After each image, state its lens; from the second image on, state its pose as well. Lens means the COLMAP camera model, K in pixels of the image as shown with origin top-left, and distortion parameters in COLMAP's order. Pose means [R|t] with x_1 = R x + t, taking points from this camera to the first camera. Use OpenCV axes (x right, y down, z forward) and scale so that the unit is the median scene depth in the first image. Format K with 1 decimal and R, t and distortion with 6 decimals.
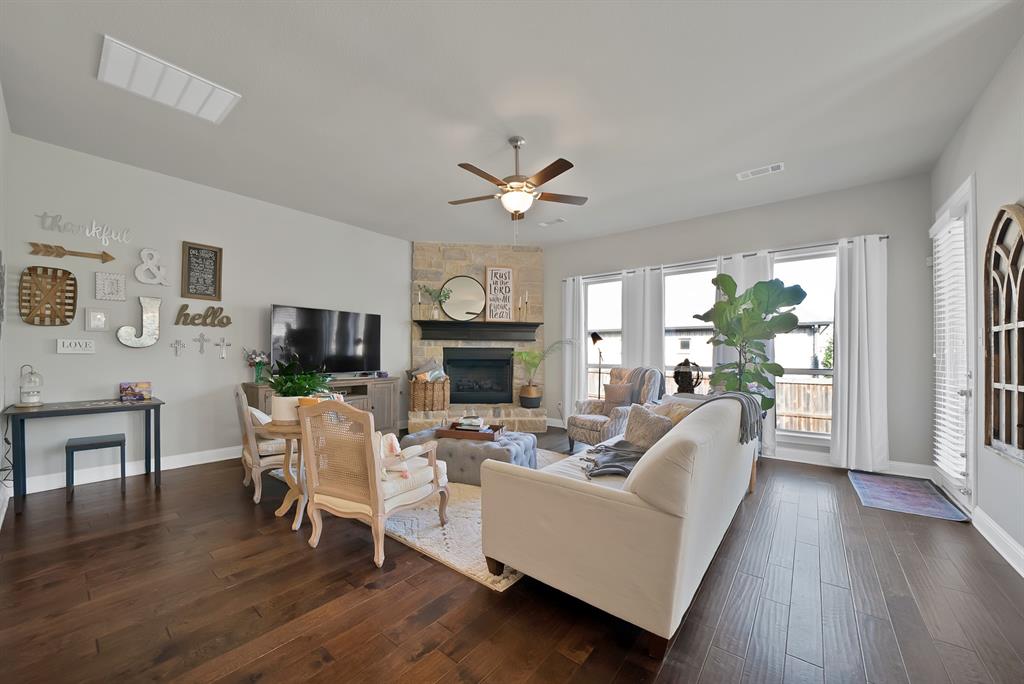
lens RADIAL K [[370.5, 0, 528.5], [0, 370.5, 358.0], [0, 0, 1]] dist [-0.023972, 0.001361]
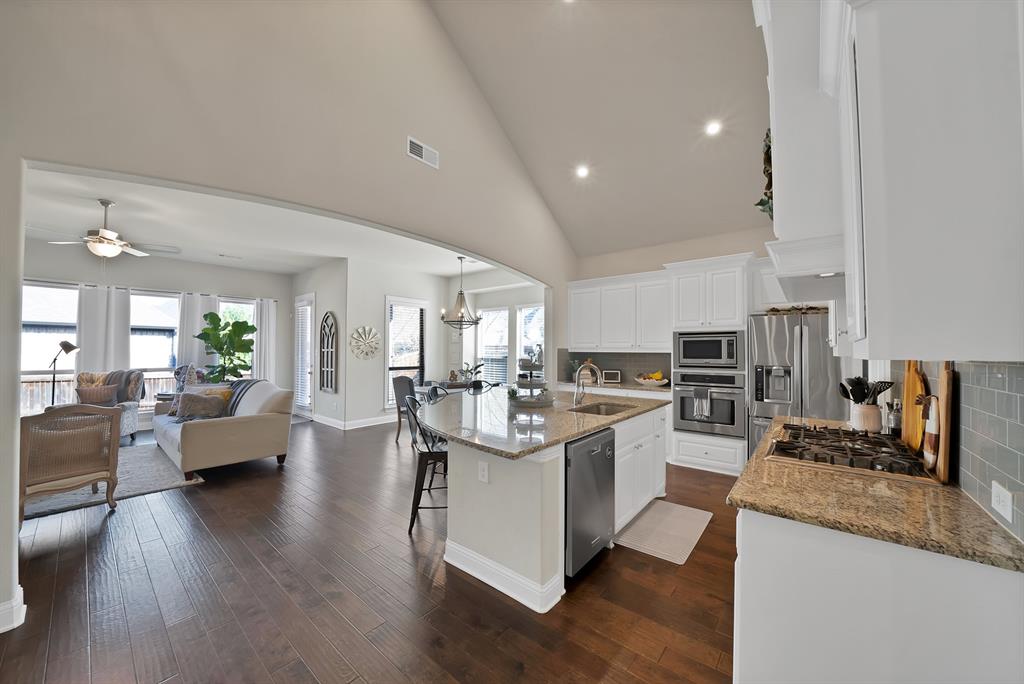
lens RADIAL K [[370.5, 0, 504.7], [0, 370.5, 341.9], [0, 0, 1]] dist [-0.023972, 0.001361]
pose [[0.047427, 0.019206, 0.998690, -0.686103], [0.006274, 0.999790, -0.019525, -0.032716], [-0.998855, 0.007192, 0.047296, -0.268366]]
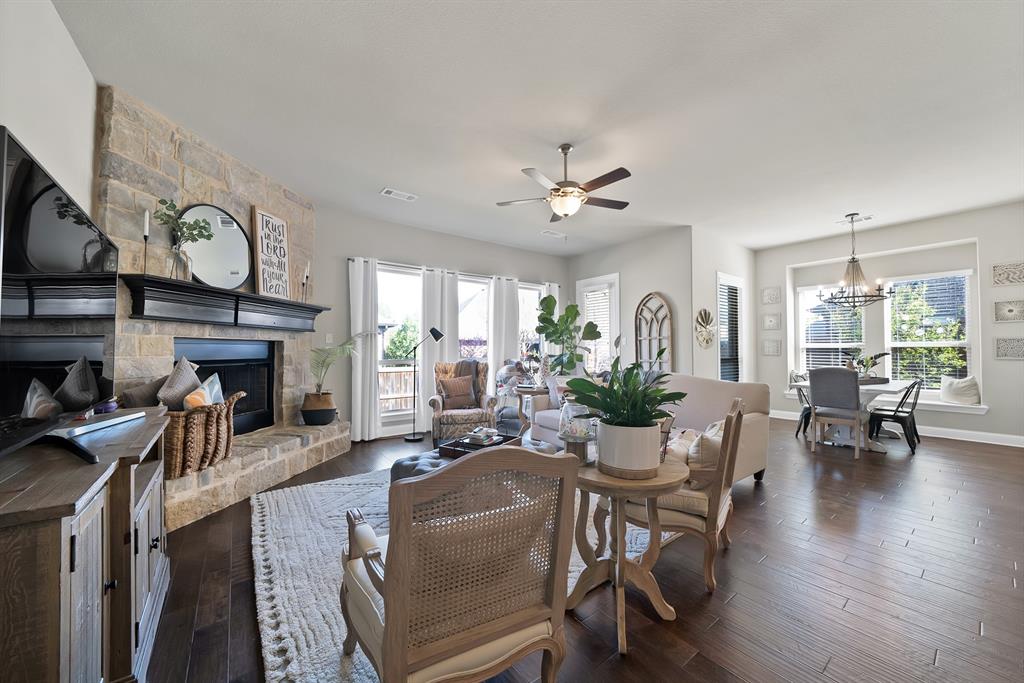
lens RADIAL K [[370.5, 0, 505.2], [0, 370.5, 342.5], [0, 0, 1]] dist [-0.023972, 0.001361]
pose [[0.279913, 0.011256, 0.959959, -0.610543], [0.012713, 0.999800, -0.015430, -0.009651], [-0.959941, 0.016523, 0.279714, 0.475953]]
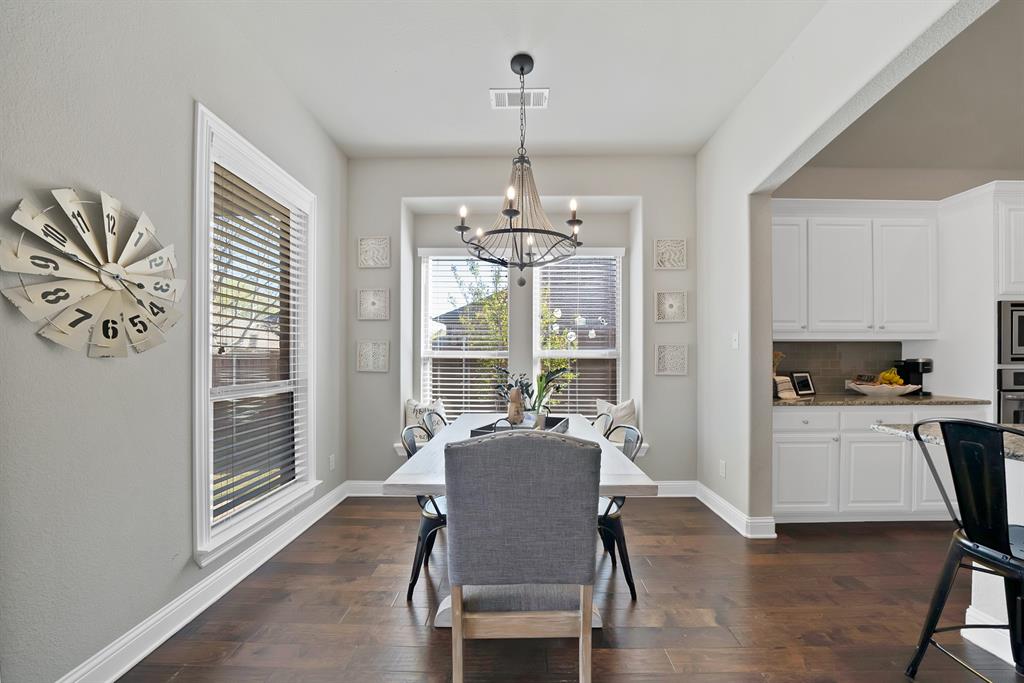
lens RADIAL K [[370.5, 0, 518.1], [0, 370.5, 359.5], [0, 0, 1]] dist [-0.023972, 0.001361]
pose [[-0.598494, -0.003254, 0.801121, 0.133710], [0.005841, 0.999947, 0.008425, -0.001149], [-0.801106, 0.009722, -0.598444, 0.159035]]
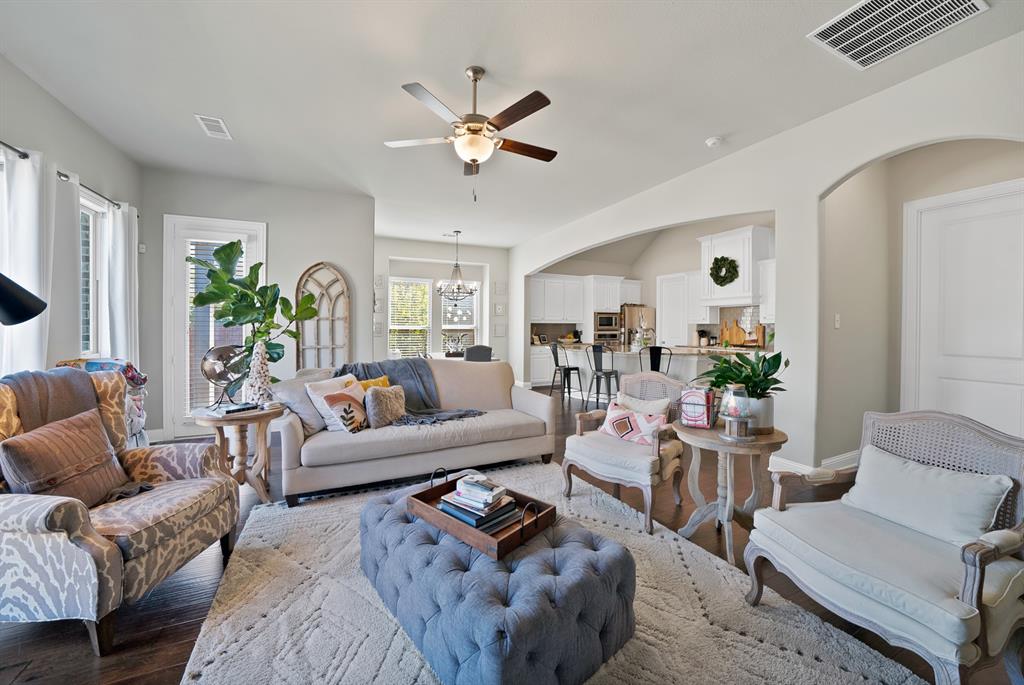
lens RADIAL K [[370.5, 0, 510.0], [0, 370.5, 332.4], [0, 0, 1]] dist [-0.023972, 0.001361]
pose [[-0.890561, -0.015516, 0.454599, -0.246021], [-0.001988, 0.999541, 0.030221, -0.030001], [-0.454859, 0.026010, -0.890183, 0.893631]]
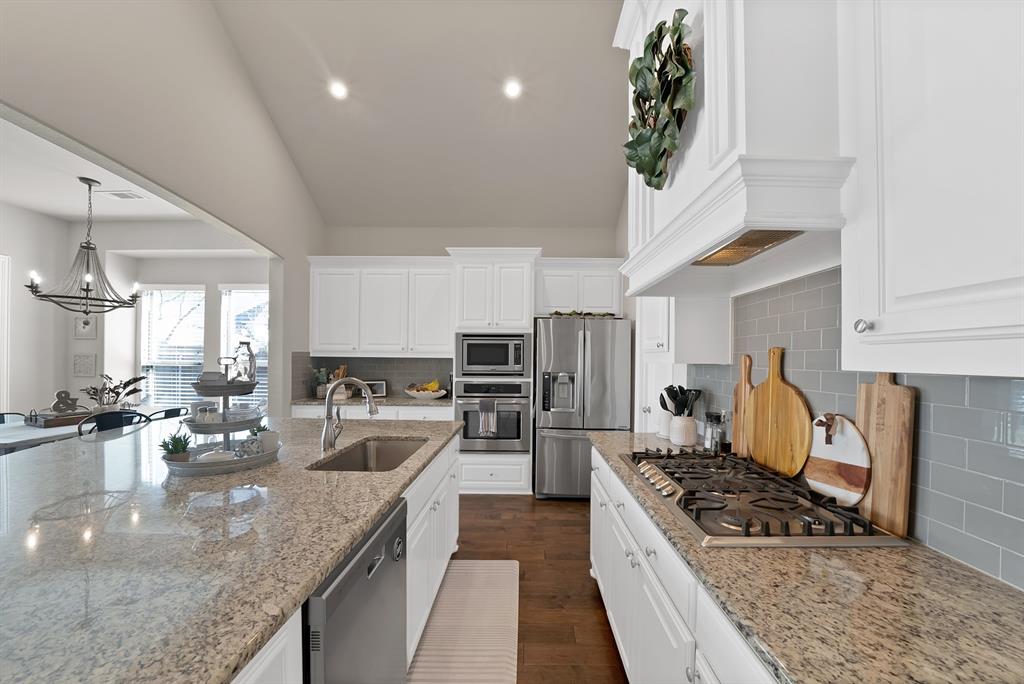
lens RADIAL K [[370.5, 0, 524.8], [0, 370.5, 355.4], [0, 0, 1]] dist [-0.023972, 0.001361]
pose [[-0.608029, -0.006994, 0.793884, -0.463350], [-0.003595, 0.999975, 0.006057, -0.031698], [-0.793907, 0.000829, -0.608039, -0.294558]]
